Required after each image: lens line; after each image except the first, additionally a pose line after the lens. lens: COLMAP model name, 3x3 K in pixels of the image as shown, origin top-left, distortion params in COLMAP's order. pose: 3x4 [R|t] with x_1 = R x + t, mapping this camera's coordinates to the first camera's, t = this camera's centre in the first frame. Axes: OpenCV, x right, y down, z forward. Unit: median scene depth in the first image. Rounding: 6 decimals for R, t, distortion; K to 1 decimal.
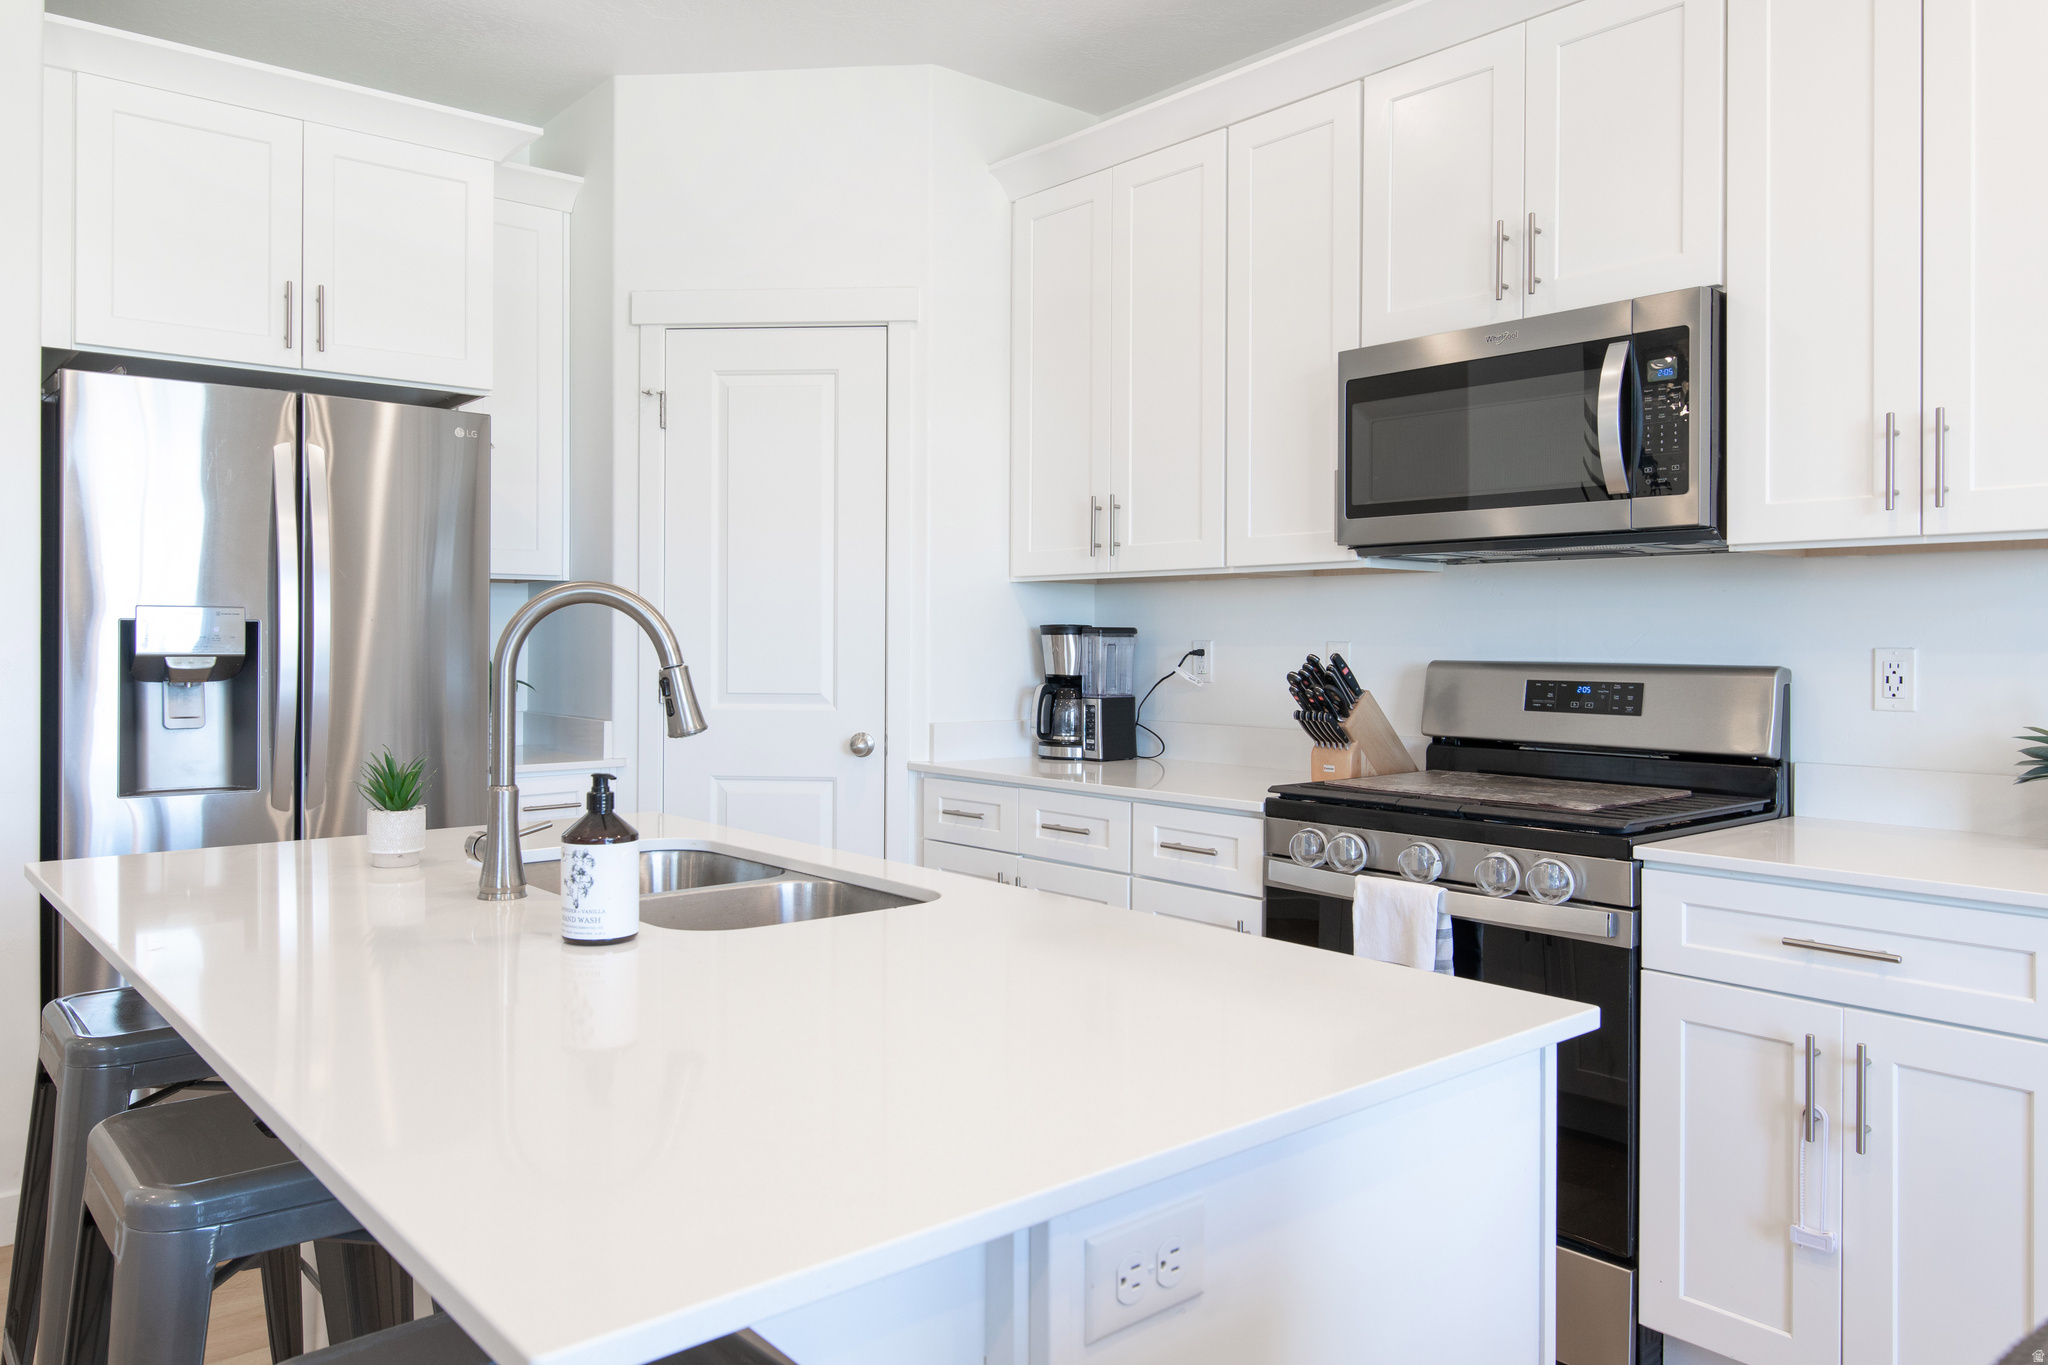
lens RADIAL K [[1420.5, 0, 1015.5], [0, 1420.5, 642.5], [0, 0, 1]] dist [-0.001689, -0.000062]
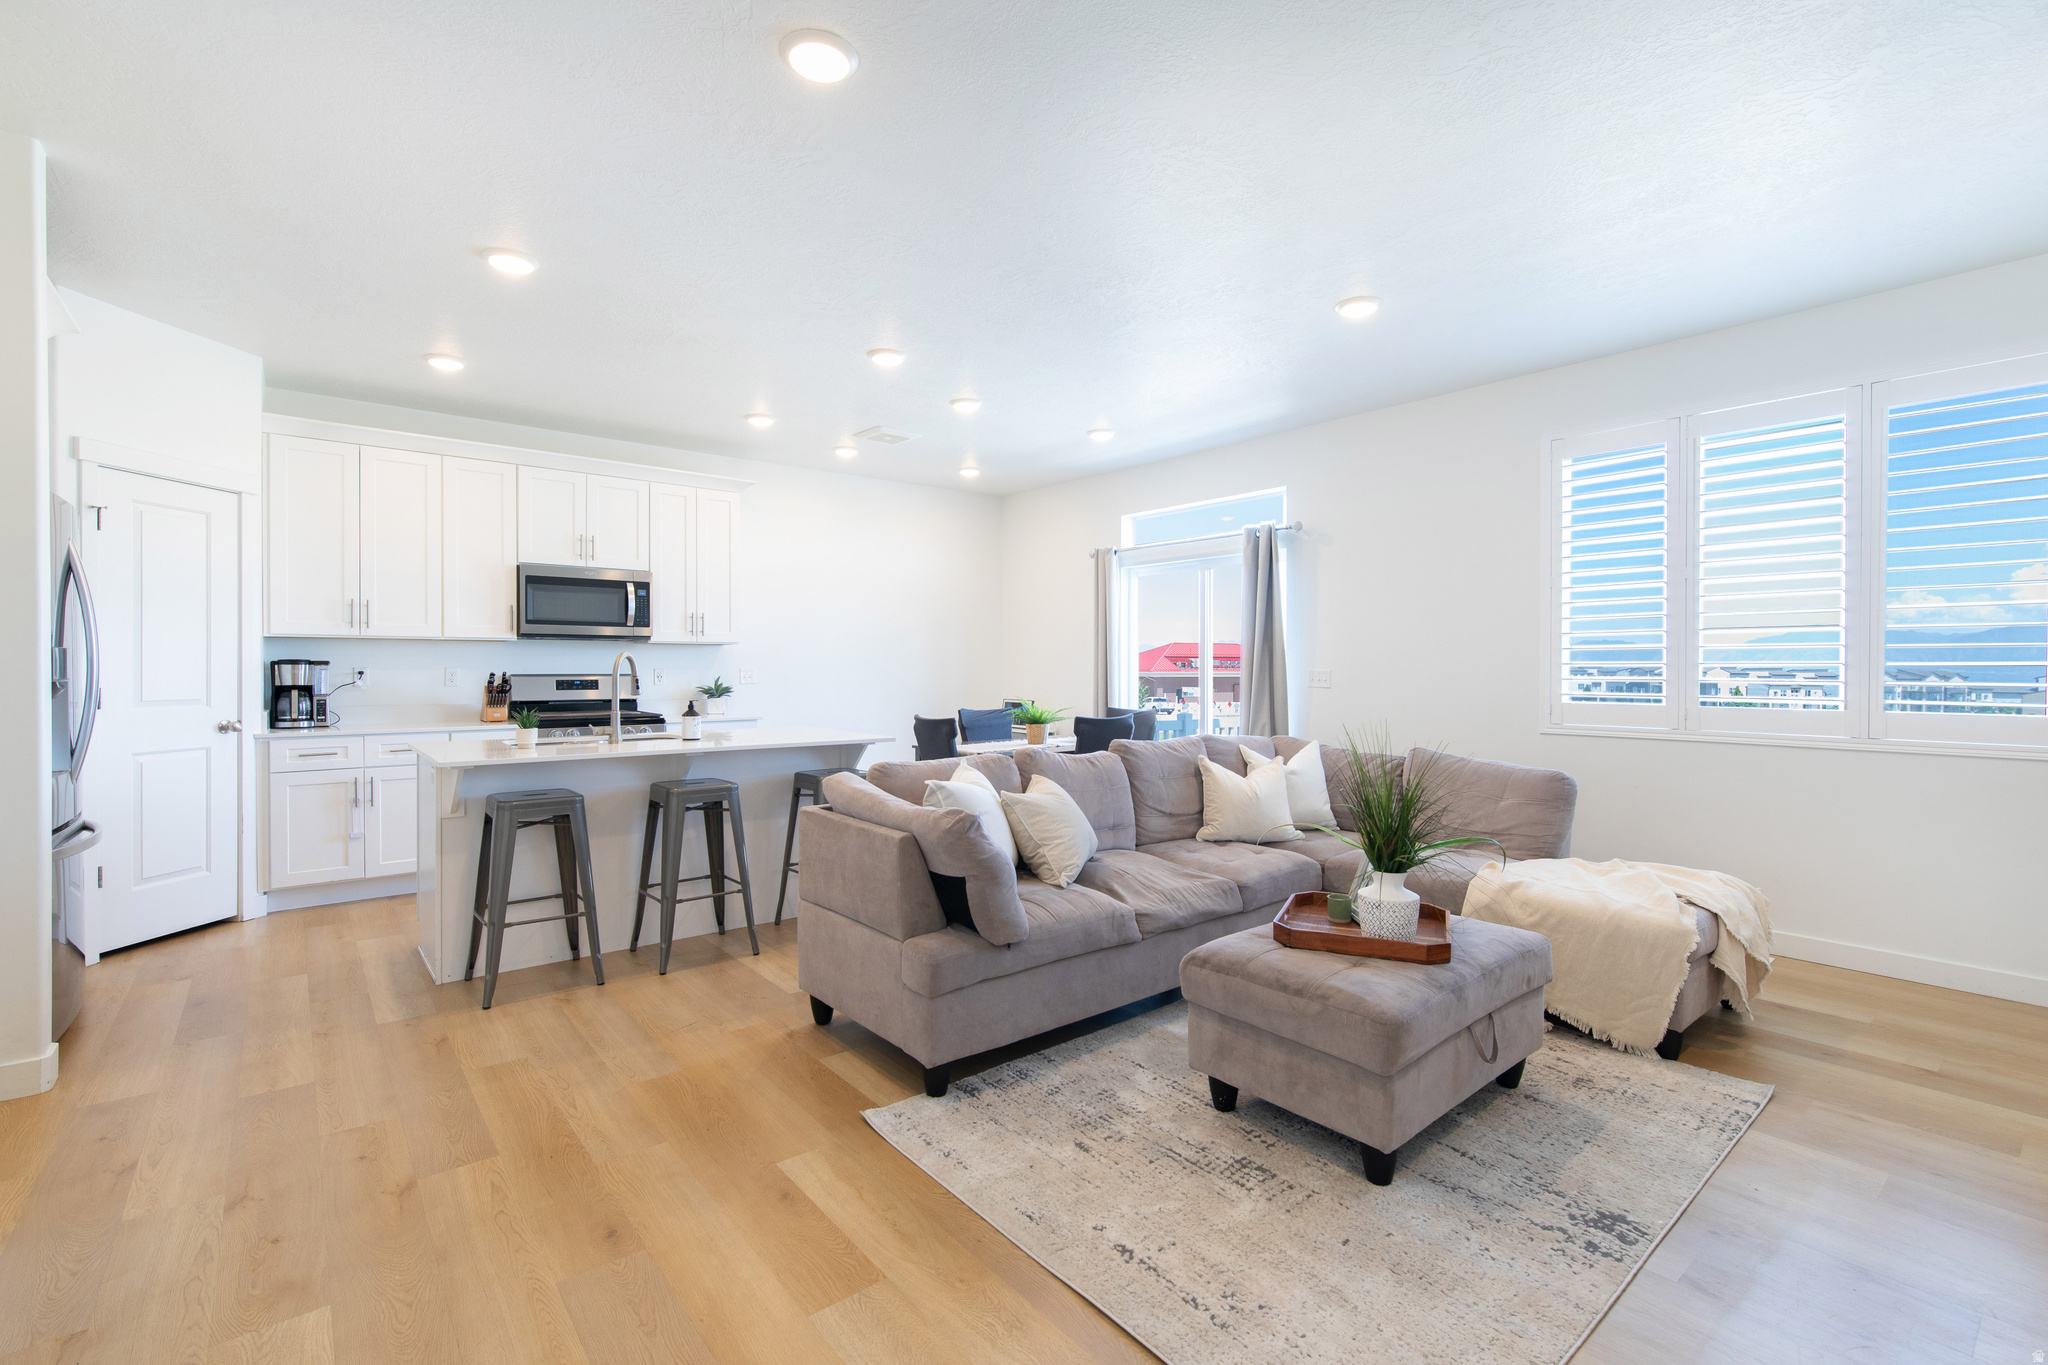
lens RADIAL K [[897.0, 0, 1024.0], [0, 897.0, 682.5], [0, 0, 1]] dist [0.000565, -0.000241]
pose [[0.018514, -0.021620, 0.999595, -1.518850], [0.001681, 0.999765, 0.021592, -0.007493], [-0.999827, 0.001281, 0.018546, -0.024631]]
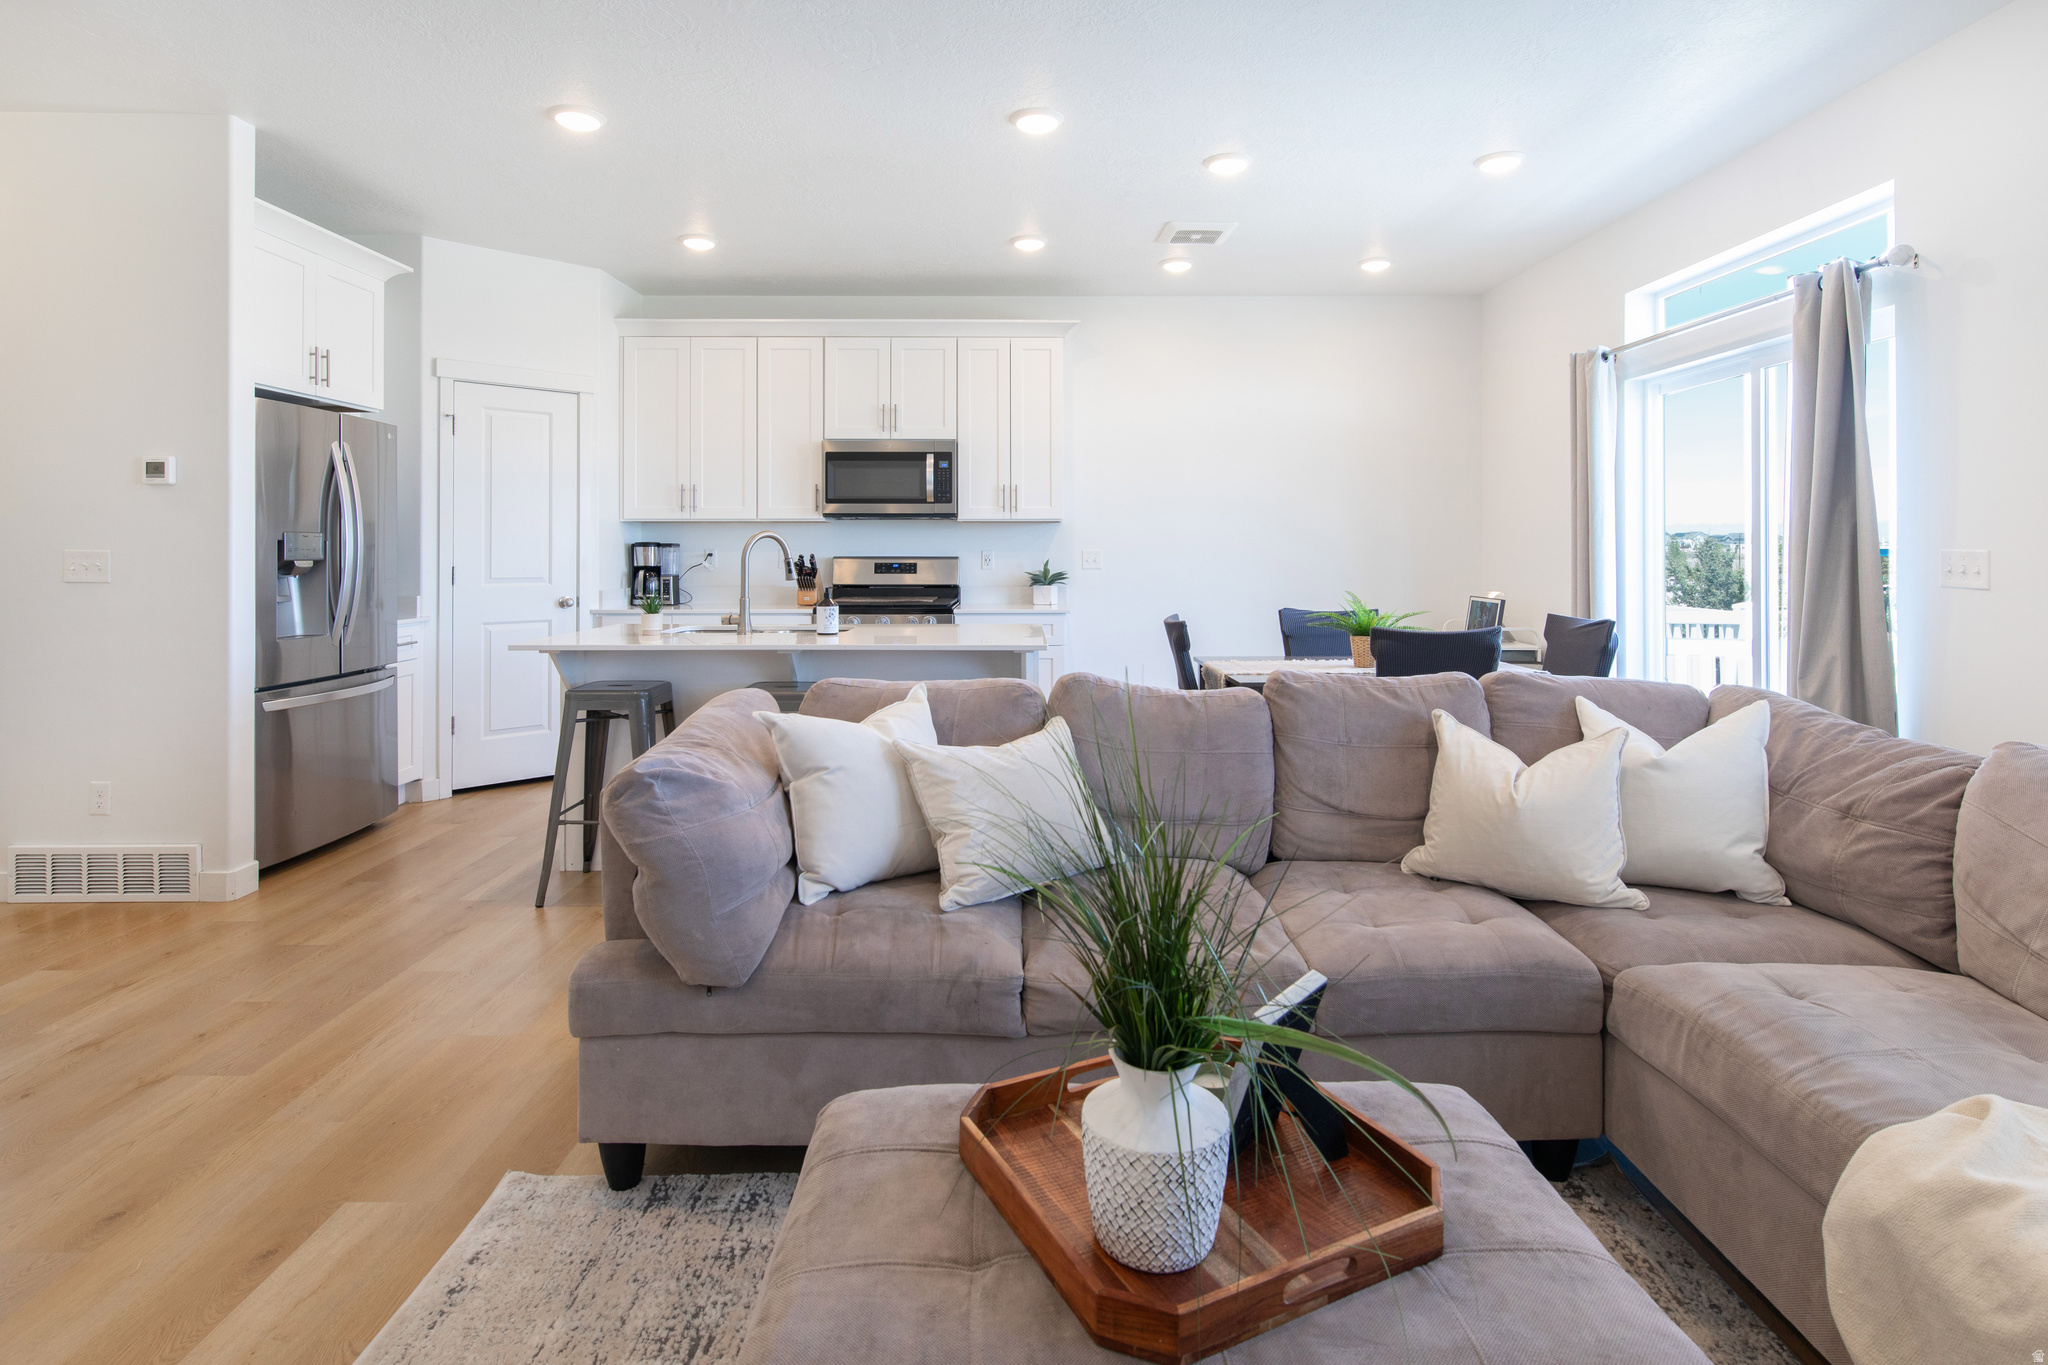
lens RADIAL K [[1033.8, 0, 1030.3], [0, 1033.8, 560.1], [0, 0, 1]] dist [0.001338, -0.000384]
pose [[0.638363, -0.011212, 0.769654, -1.013094], [0.005327, 0.999934, 0.010147, 0.001954], [-0.769717, -0.002378, 0.638381, -0.538089]]
